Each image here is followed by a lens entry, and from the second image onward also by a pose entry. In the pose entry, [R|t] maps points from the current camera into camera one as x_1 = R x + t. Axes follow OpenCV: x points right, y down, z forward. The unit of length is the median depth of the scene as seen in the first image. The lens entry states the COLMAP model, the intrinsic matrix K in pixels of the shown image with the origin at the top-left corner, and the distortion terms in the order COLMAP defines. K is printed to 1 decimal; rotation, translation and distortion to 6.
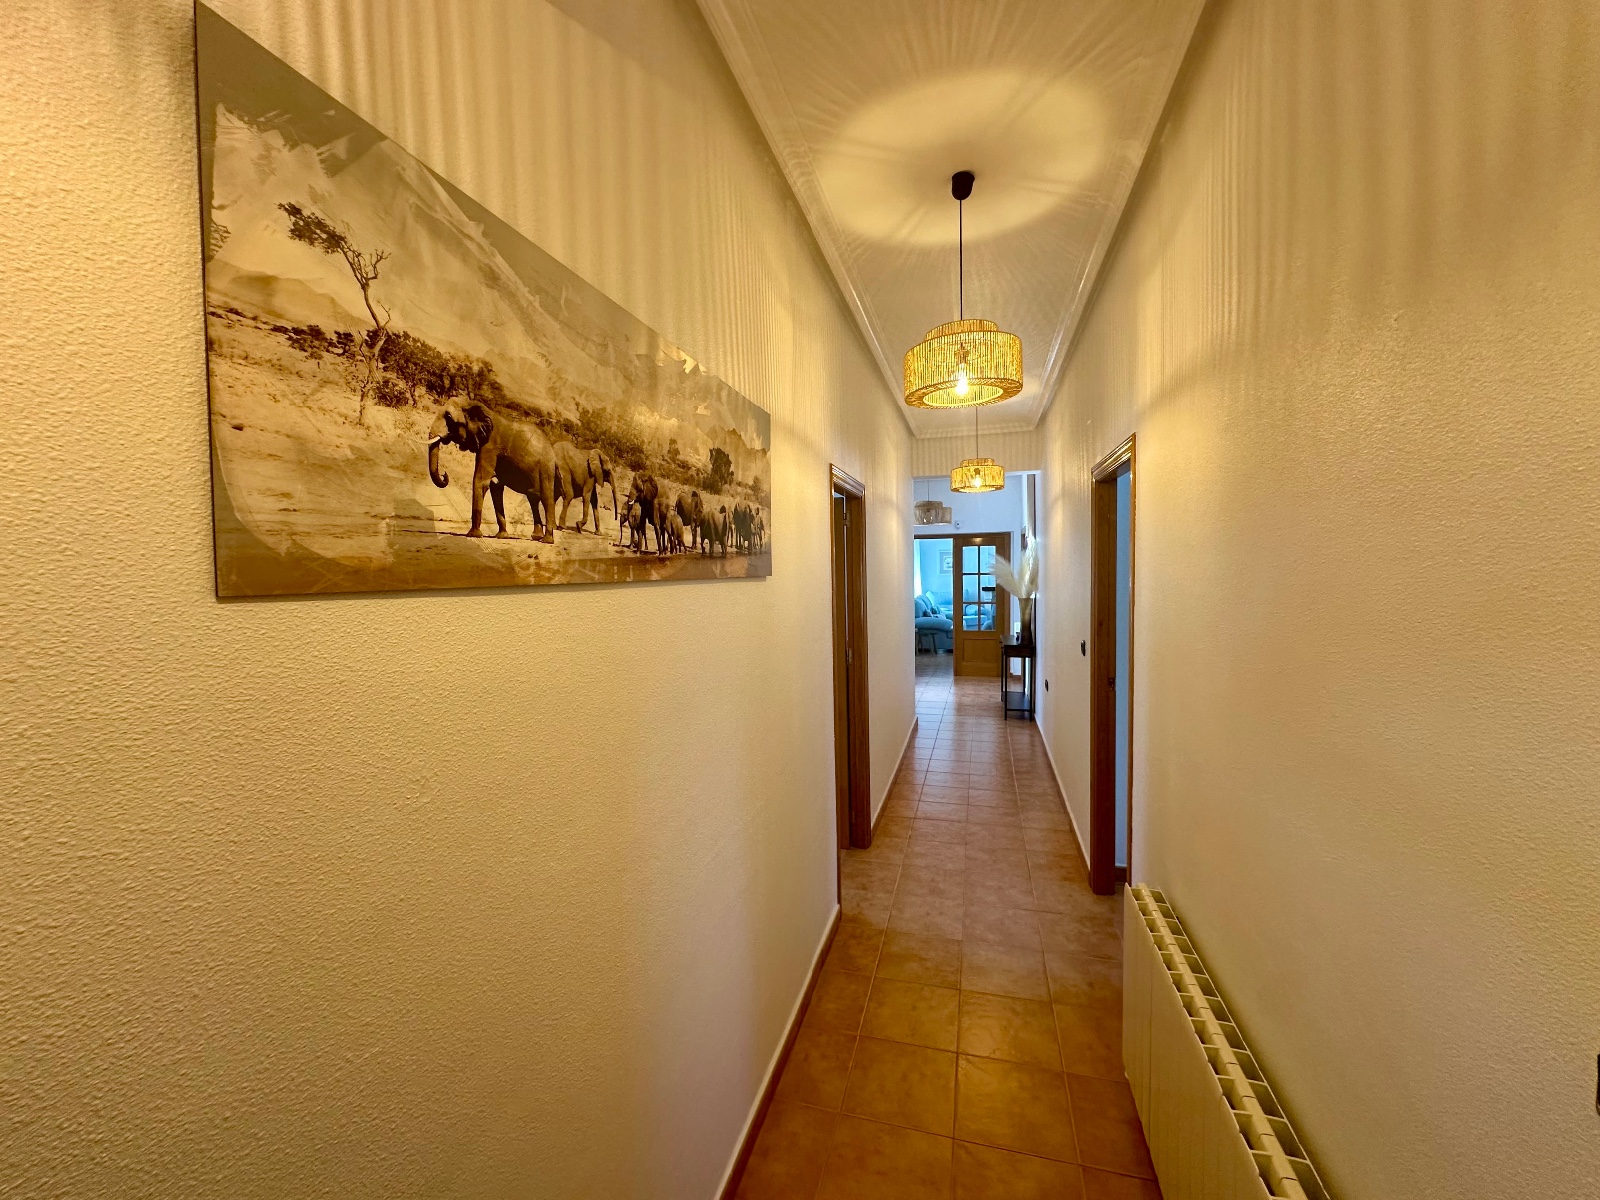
lens RADIAL K [[636.4, 0, 804.3], [0, 636.4, 604.0], [0, 0, 1]] dist [-0.003313, -0.000174]
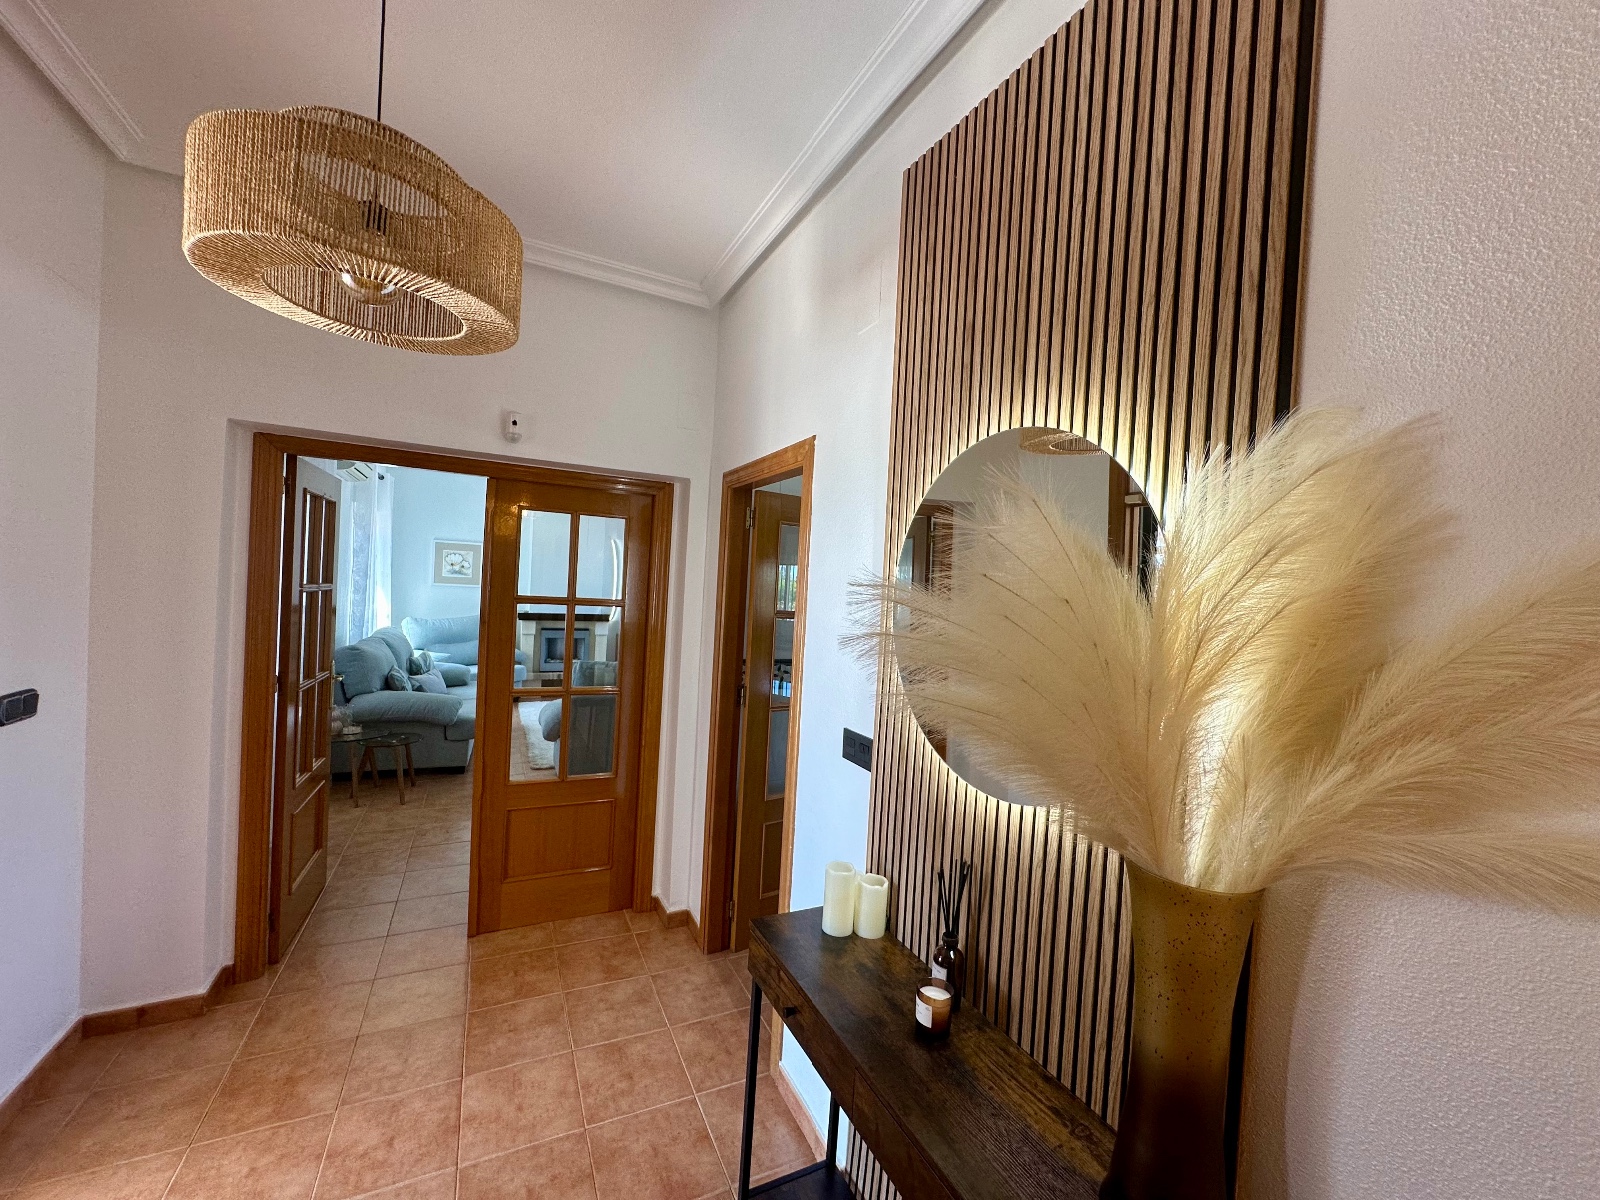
lens RADIAL K [[636.4, 0, 795.0], [0, 636.4, 598.5], [0, 0, 1]] dist [-0.003313, -0.000174]
pose [[0.742191, 0.055818, 0.667859, 0.110223], [-0.033296, 0.998366, -0.046439, -0.027162], [-0.669360, 0.012229, 0.742837, 0.533321]]
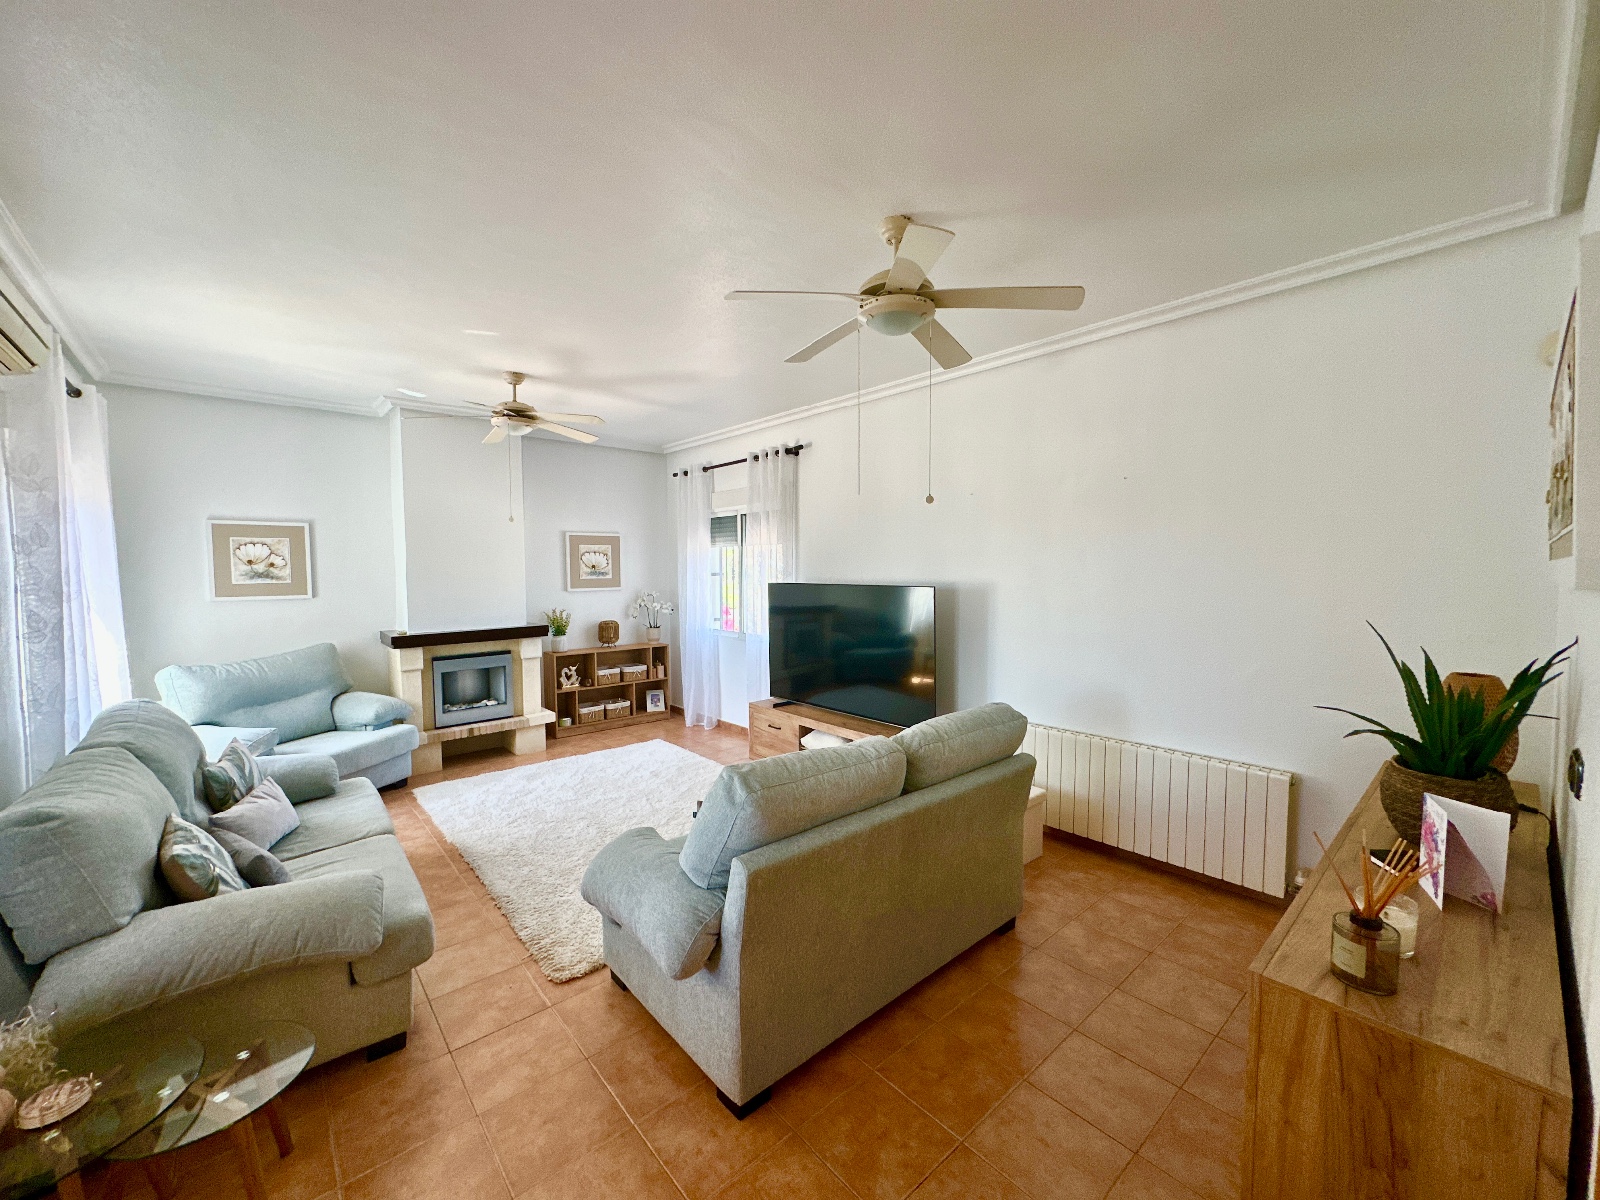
lens RADIAL K [[636.4, 0, 805.8], [0, 636.4, 603.7], [0, 0, 1]] dist [-0.003313, -0.000174]
pose [[0.539446, -0.022686, 0.841715, 0.147615], [0.042630, 0.999091, -0.000394, -0.043275], [-0.840941, 0.036095, 0.539922, 0.793236]]
